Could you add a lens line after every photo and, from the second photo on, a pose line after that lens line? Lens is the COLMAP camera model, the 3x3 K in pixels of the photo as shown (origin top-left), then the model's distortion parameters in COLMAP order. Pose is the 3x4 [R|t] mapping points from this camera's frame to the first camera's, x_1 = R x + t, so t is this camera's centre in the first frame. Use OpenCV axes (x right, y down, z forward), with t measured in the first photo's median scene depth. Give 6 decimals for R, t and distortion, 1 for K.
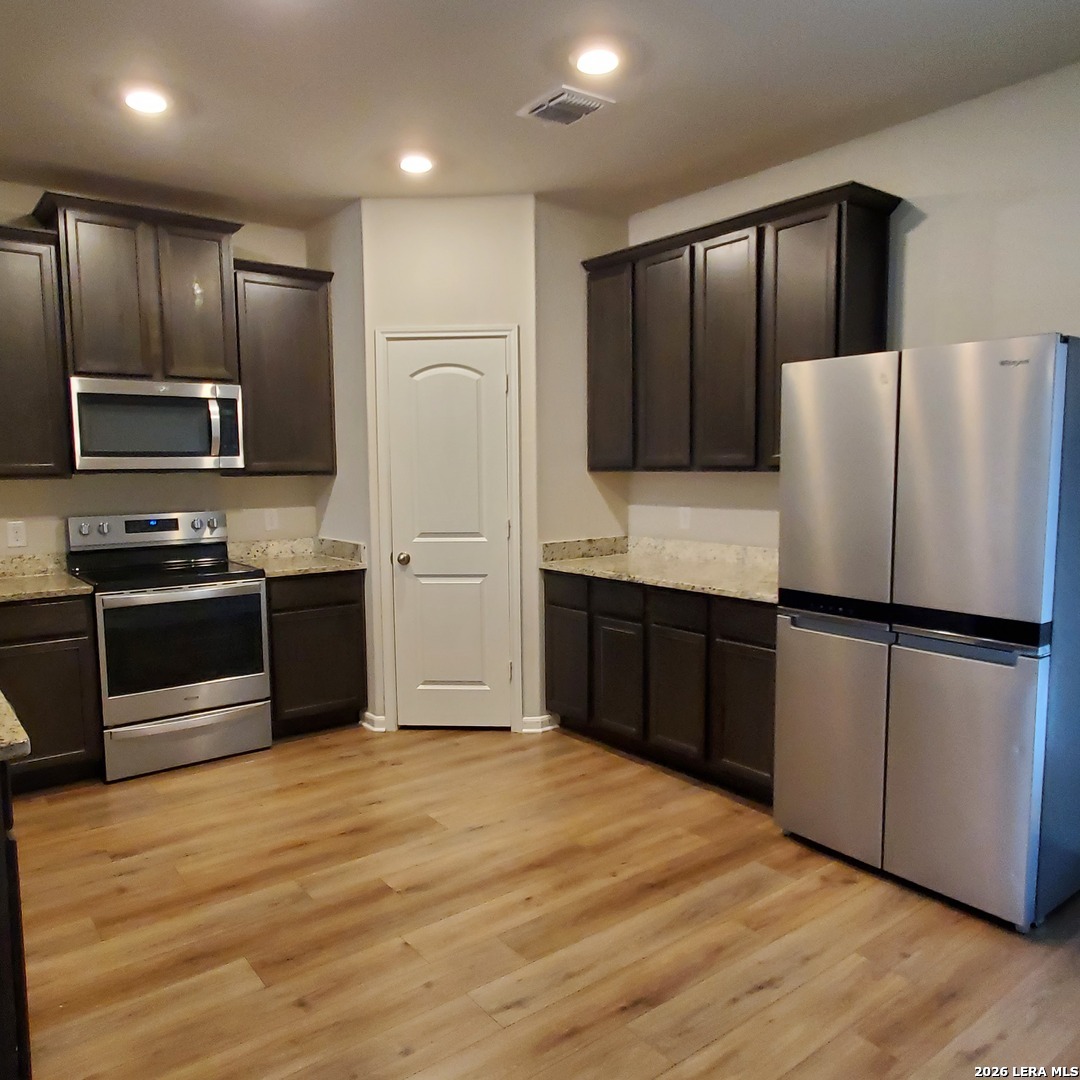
lens RADIAL K [[839.9, 0, 538.2], [0, 839.9, 547.6], [0, 0, 1]] dist [-0.007984, 0.010386]
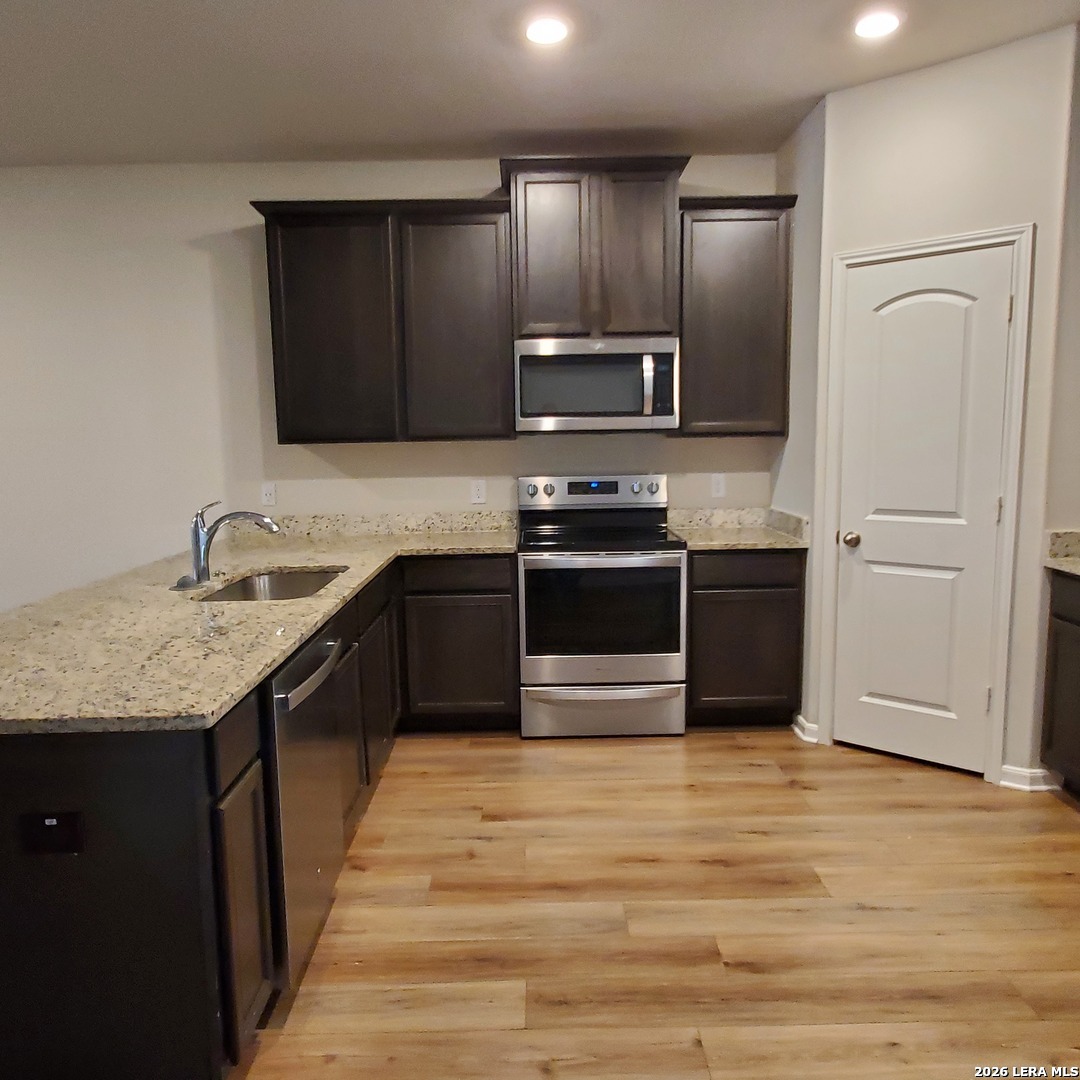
lens RADIAL K [[839.9, 0, 538.2], [0, 839.9, 547.6], [0, 0, 1]] dist [-0.007984, 0.010386]
pose [[0.794269, 0.076931, -0.602677, 0.092229], [-0.050933, 0.996890, 0.060128, -0.012879], [0.605428, -0.017062, 0.795717, 0.177911]]
